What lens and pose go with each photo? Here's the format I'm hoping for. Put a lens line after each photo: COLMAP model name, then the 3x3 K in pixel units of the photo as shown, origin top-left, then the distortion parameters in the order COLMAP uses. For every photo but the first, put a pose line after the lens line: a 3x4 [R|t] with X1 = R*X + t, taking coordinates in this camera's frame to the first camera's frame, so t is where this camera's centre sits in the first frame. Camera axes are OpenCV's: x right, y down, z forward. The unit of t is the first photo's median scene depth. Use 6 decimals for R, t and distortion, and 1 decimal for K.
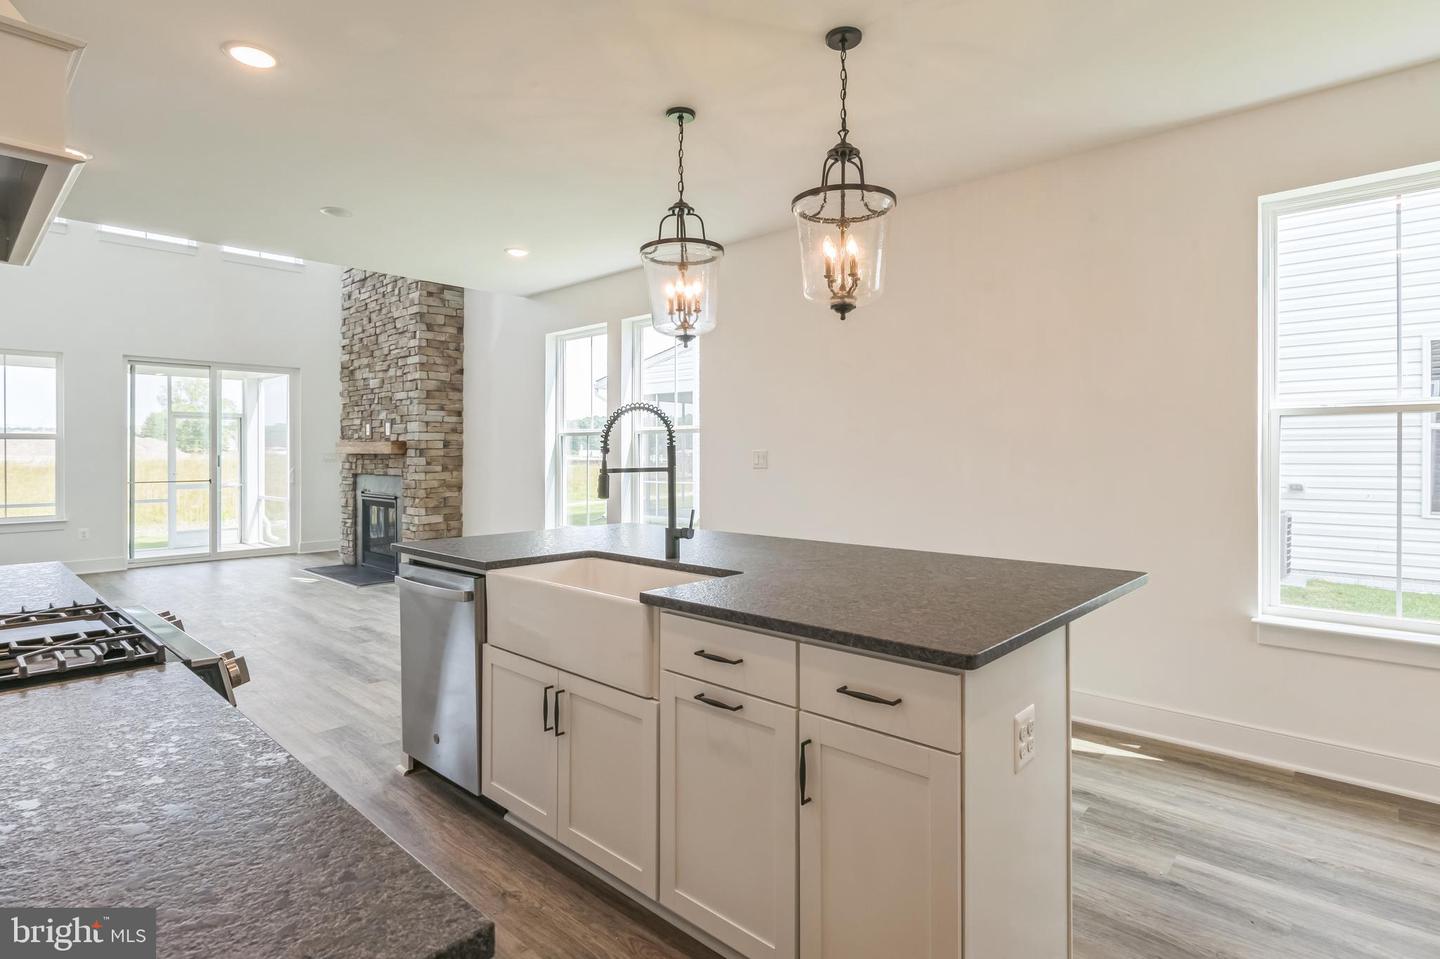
lens RADIAL K [[710.1, 0, 767.2], [0, 710.1, 467.6], [0, 0, 1]] dist [-0.003632, -0.000523]
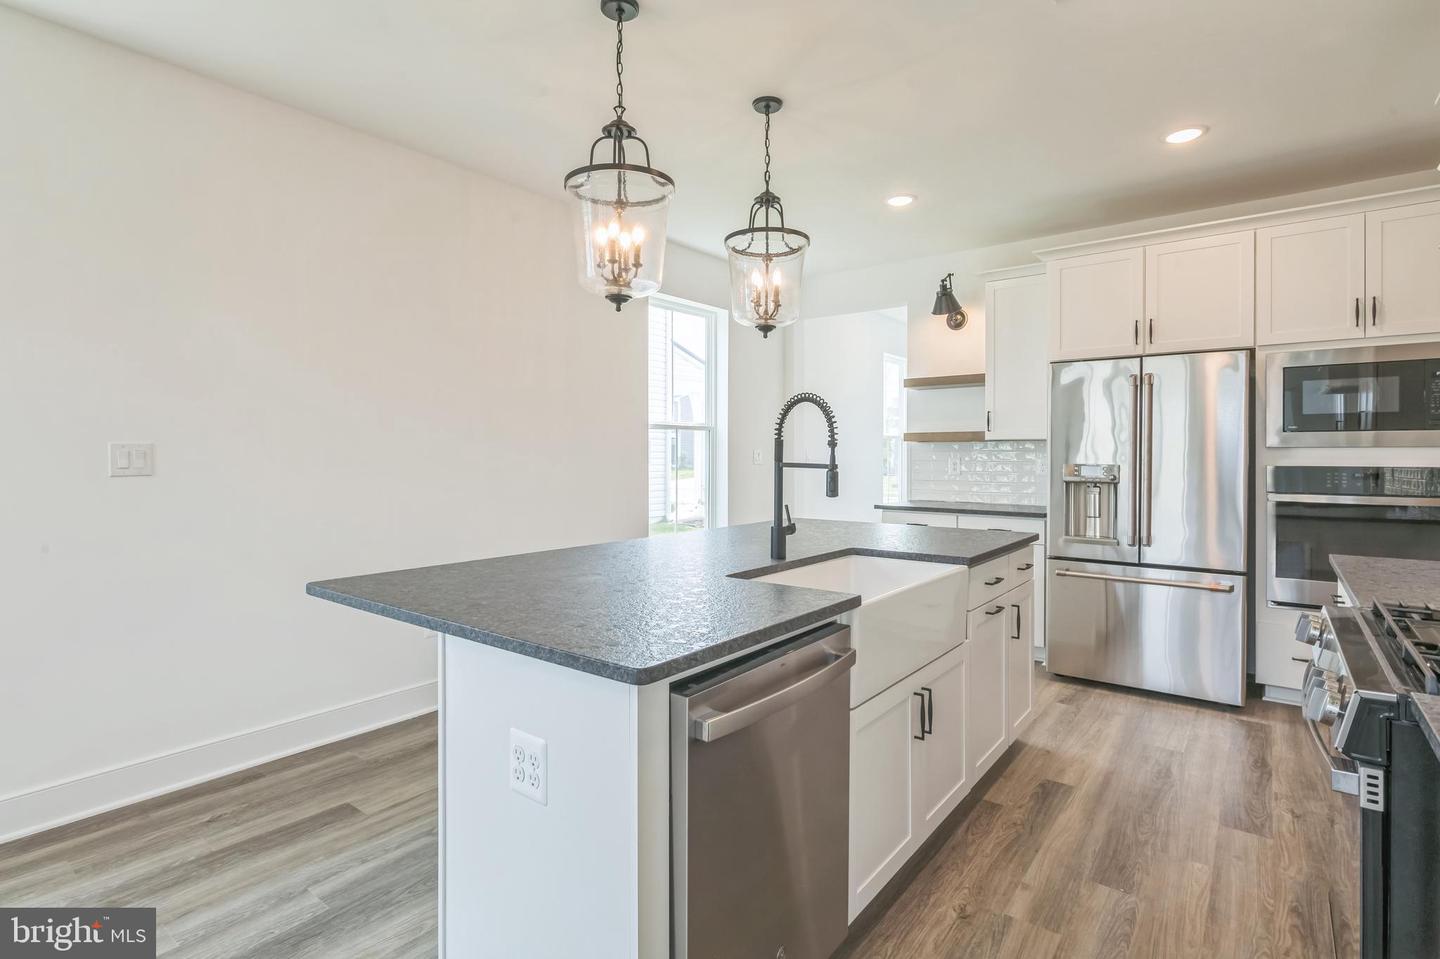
lens RADIAL K [[707.0, 0, 717.6], [0, 707.0, 455.5], [0, 0, 1]] dist [-0.002383, -0.000787]
pose [[-0.032423, -0.002522, 0.999471, -0.896575], [0.018272, 0.999828, 0.003115, -0.011900], [-0.999307, 0.018363, -0.032371, 0.930929]]
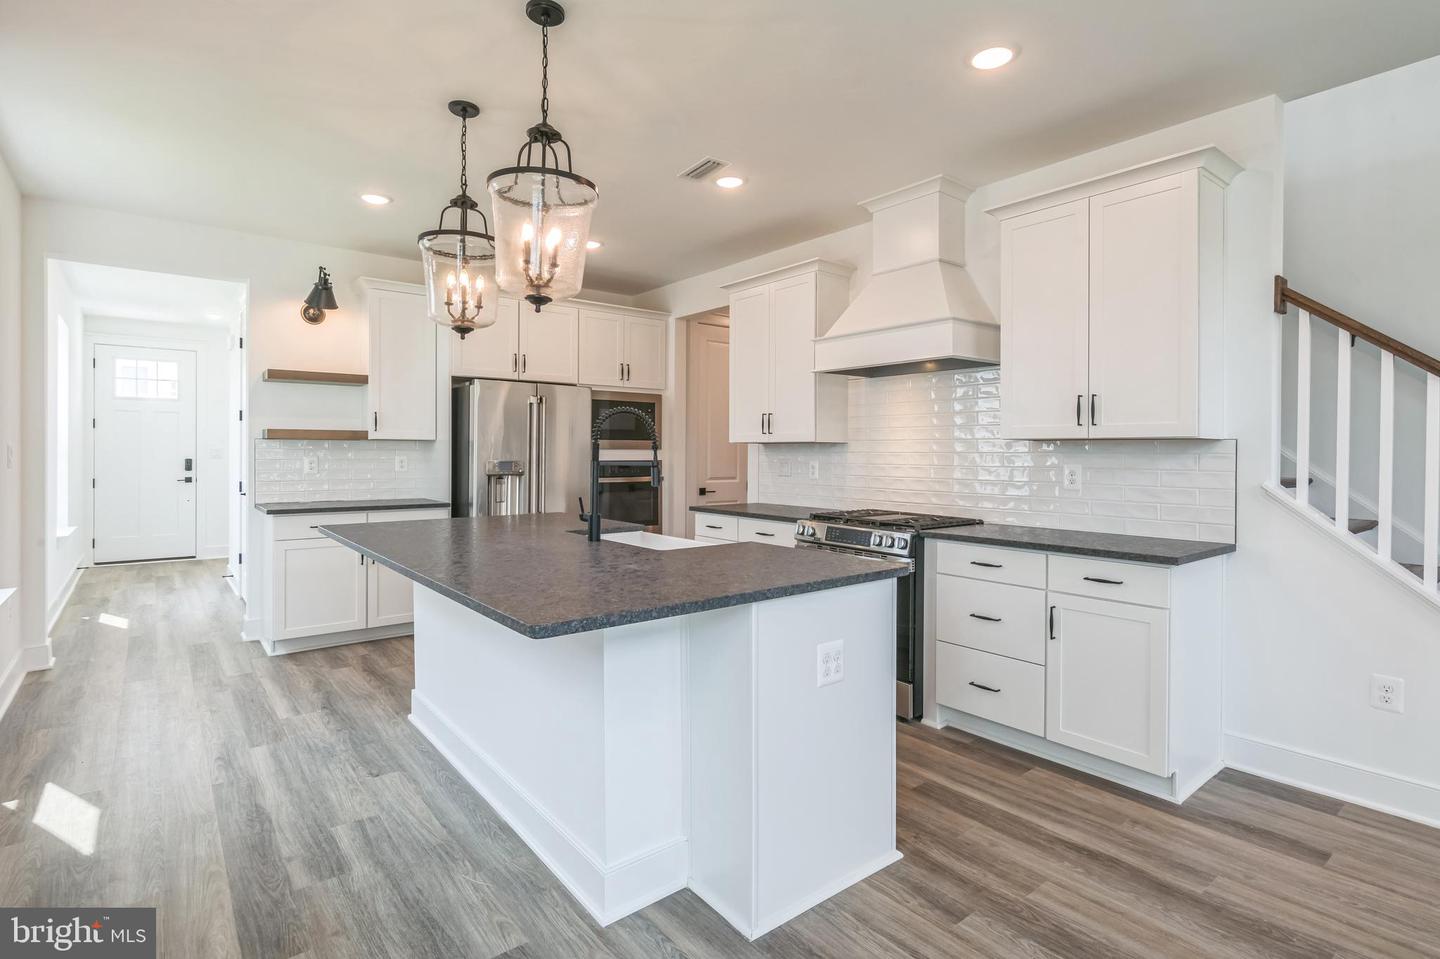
lens RADIAL K [[707.0, 0, 717.6], [0, 707.0, 455.5], [0, 0, 1]] dist [-0.002383, -0.000787]
pose [[-0.979263, -0.005729, 0.202512, -0.467956], [-0.001208, 0.999747, 0.022441, -0.030039], [-0.202590, 0.021731, -0.979023, 1.733952]]
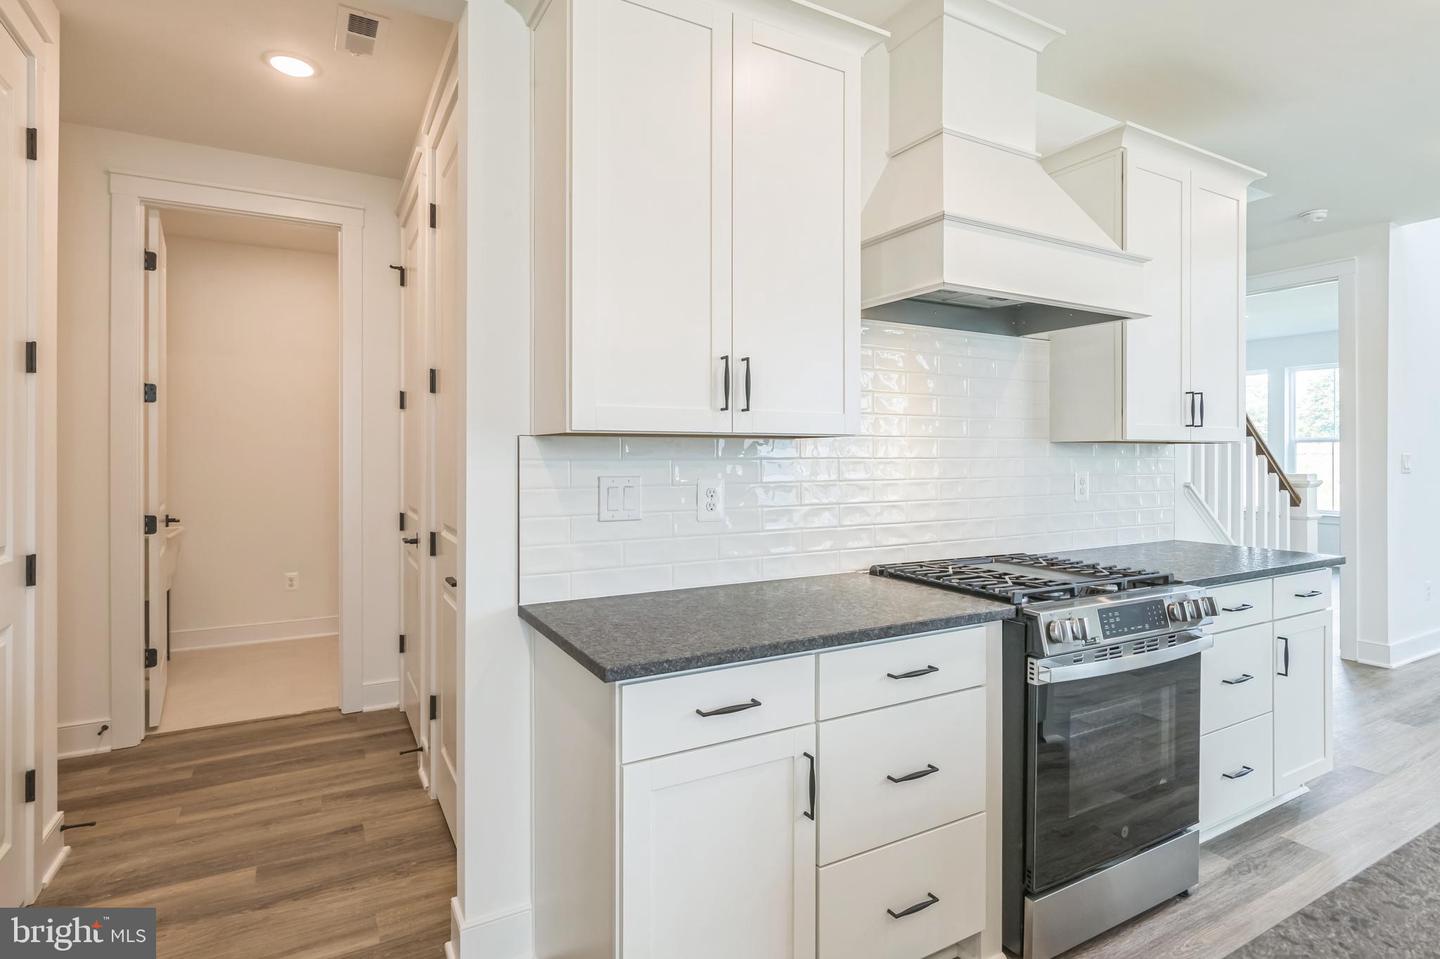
lens RADIAL K [[725.1, 0, 717.5], [0, 725.1, 455.9], [0, 0, 1]] dist [-0.000465, 0.000012]
pose [[-0.356326, 0.000711, -0.934362, 0.300338], [-0.018204, 0.999805, 0.007703, -0.009980], [0.934184, 0.019754, -0.356243, 0.391661]]
